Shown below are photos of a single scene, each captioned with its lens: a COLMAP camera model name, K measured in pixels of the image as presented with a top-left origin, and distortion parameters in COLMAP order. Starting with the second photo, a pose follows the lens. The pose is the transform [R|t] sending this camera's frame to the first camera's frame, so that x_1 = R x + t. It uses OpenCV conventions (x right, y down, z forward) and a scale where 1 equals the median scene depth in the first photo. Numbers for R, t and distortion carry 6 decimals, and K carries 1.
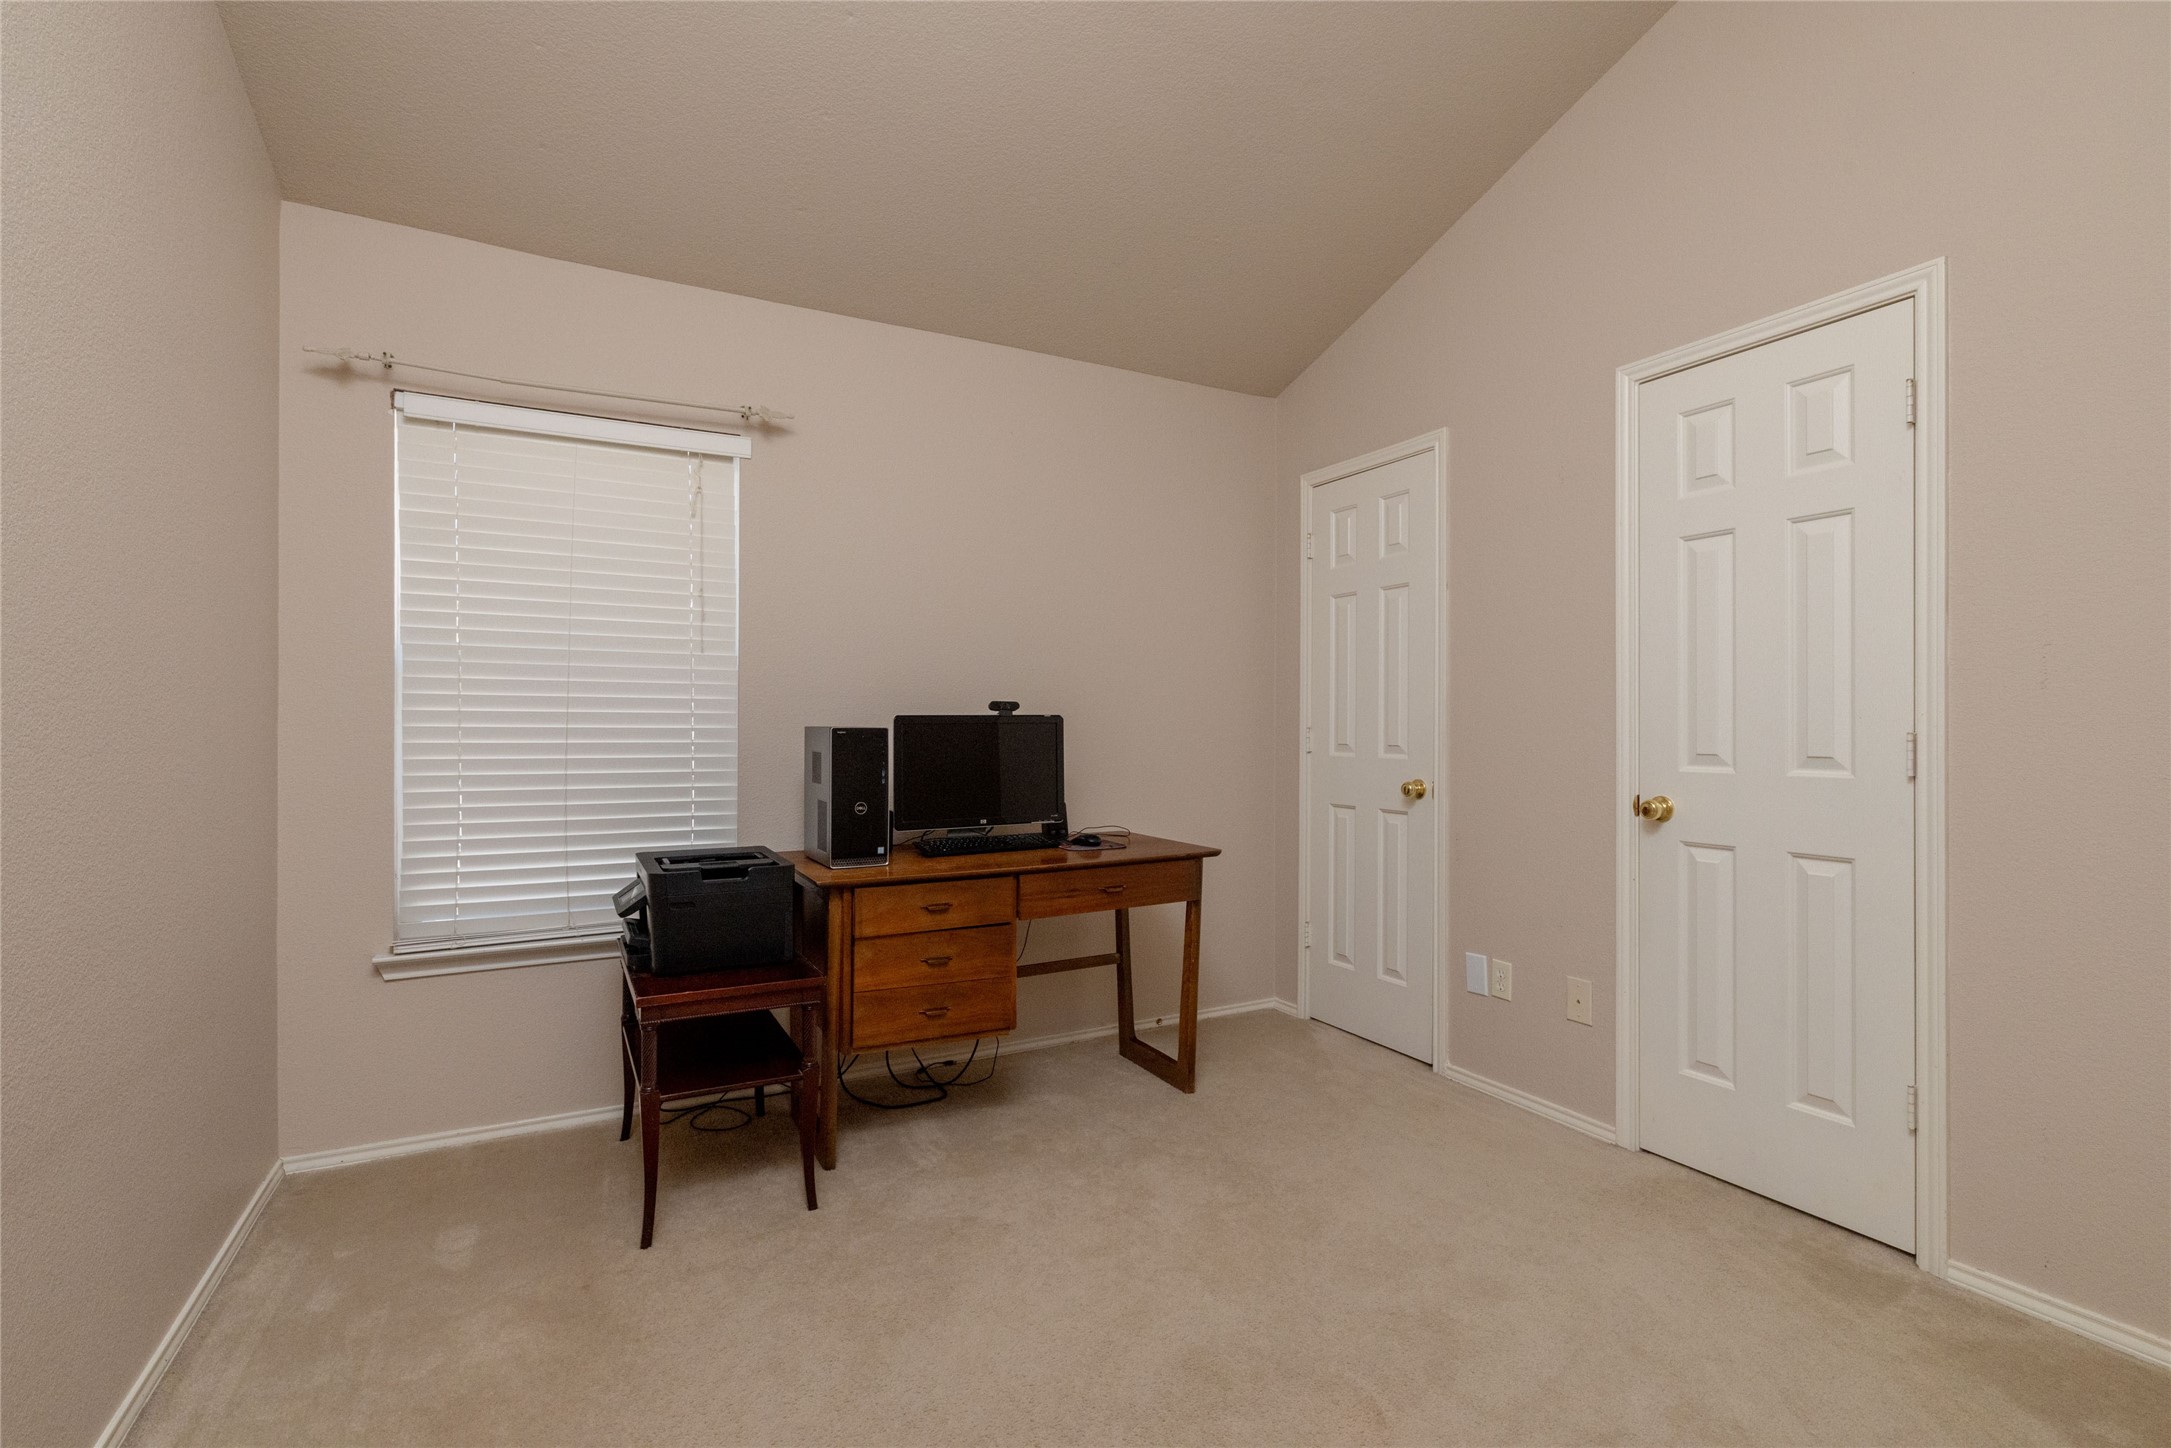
lens RADIAL K [[995.0, 0, 1085.1], [0, 995.0, 724.4], [0, 0, 1]] dist [0.001314, 0.000143]
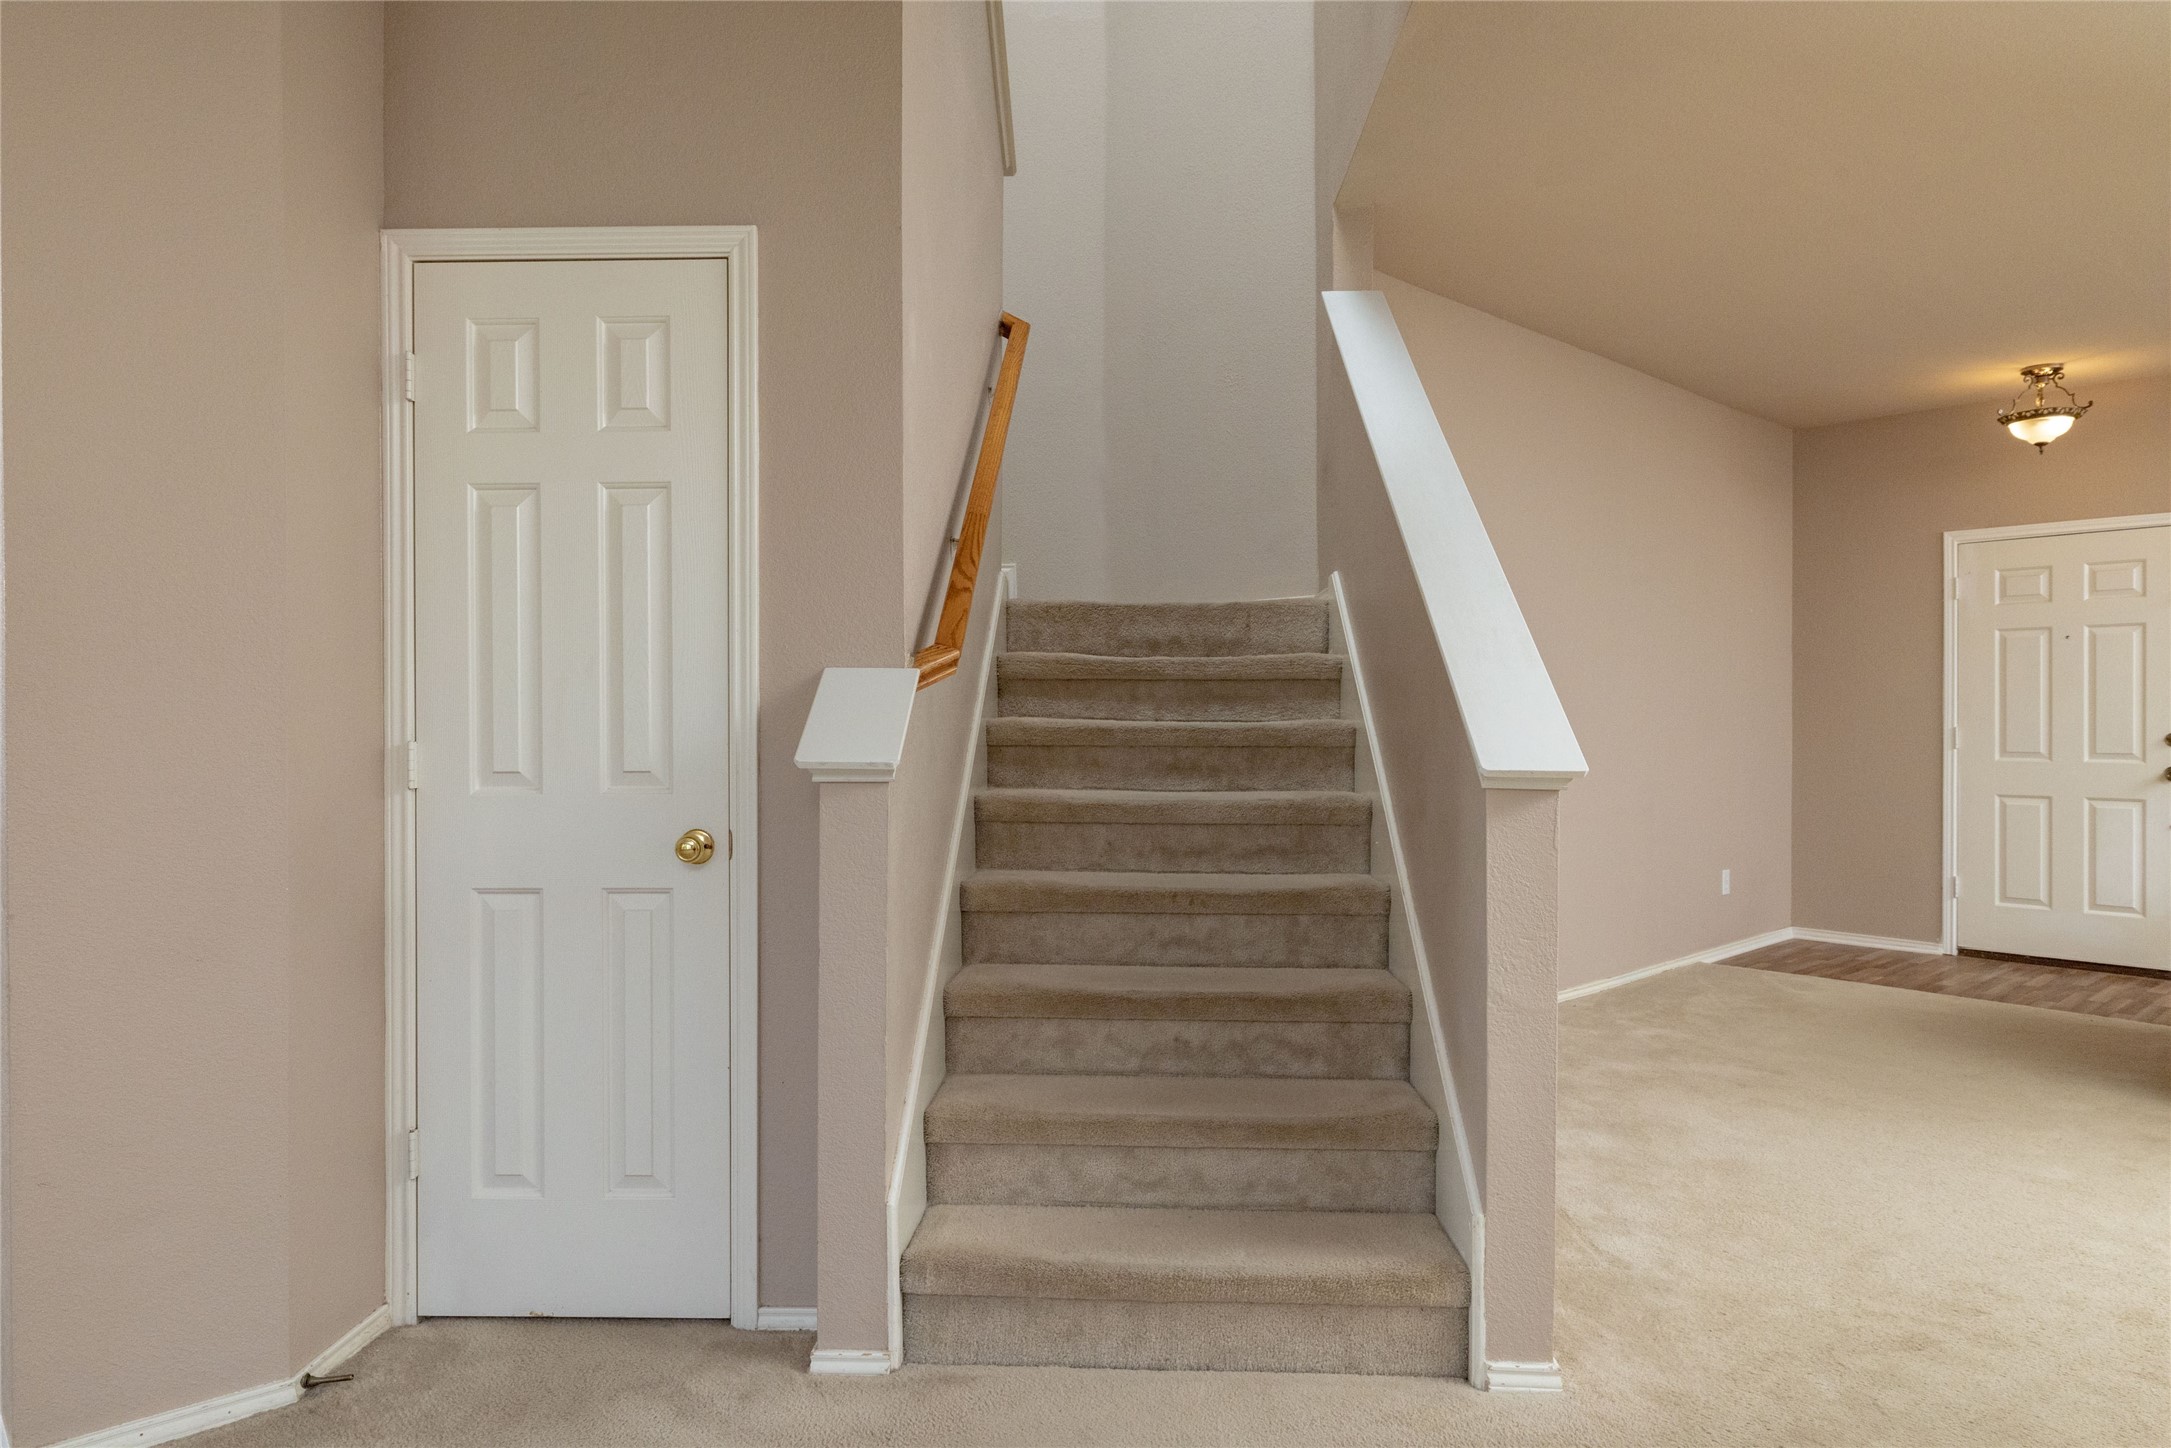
lens RADIAL K [[1335.8, 0, 1085.7], [0, 1335.8, 726.4], [0, 0, 1]] dist [-0.003394, -0.000830]
pose [[0.493834, 0.004095, 0.869547, -0.055211], [0.000465, 0.999988, -0.004974, 0.000334], [-0.869556, 0.002861, 0.493826, 0.108140]]
